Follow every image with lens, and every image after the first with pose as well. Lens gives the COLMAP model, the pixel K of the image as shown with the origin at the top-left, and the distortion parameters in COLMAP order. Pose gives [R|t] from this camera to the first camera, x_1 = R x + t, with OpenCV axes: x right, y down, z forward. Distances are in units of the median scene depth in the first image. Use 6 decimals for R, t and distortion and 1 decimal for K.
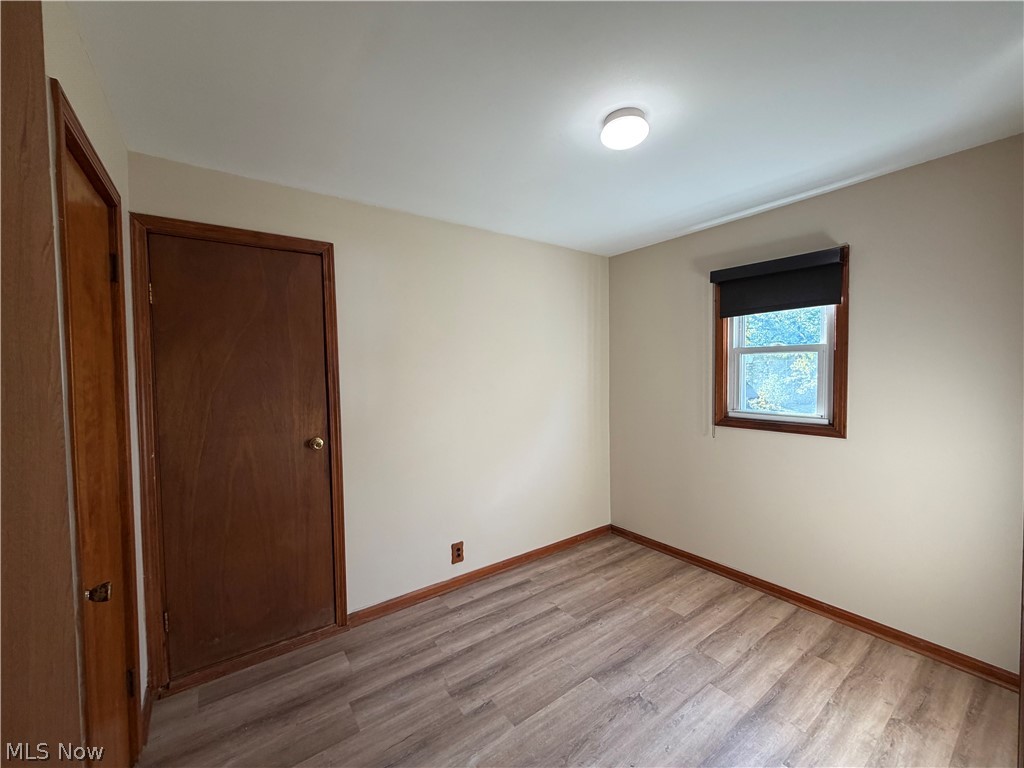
lens RADIAL K [[411.1, 0, 510.0], [0, 411.1, 385.7], [0, 0, 1]] dist [0.001092, 0.000079]
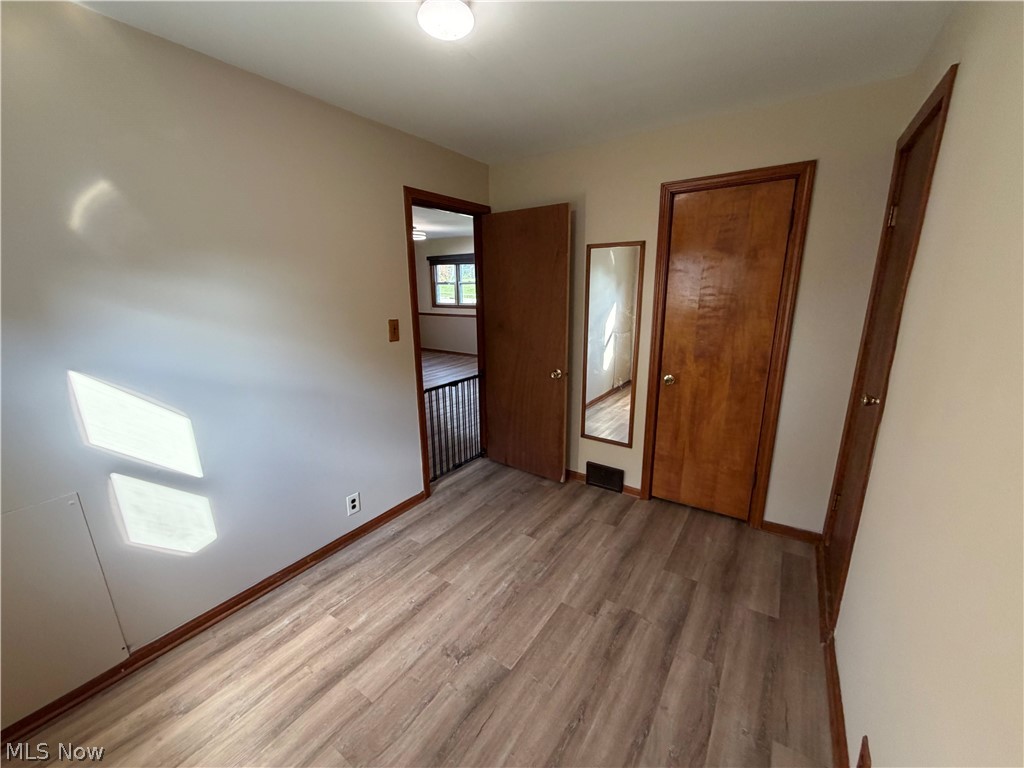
lens RADIAL K [[411.1, 0, 509.0], [0, 411.1, 383.4], [0, 0, 1]] dist [0.001092, 0.000079]
pose [[-0.939431, 0.105840, -0.325985, 0.425607], [0.011616, 0.960410, 0.278347, -0.110901], [0.342540, 0.257702, -0.903469, 1.649212]]
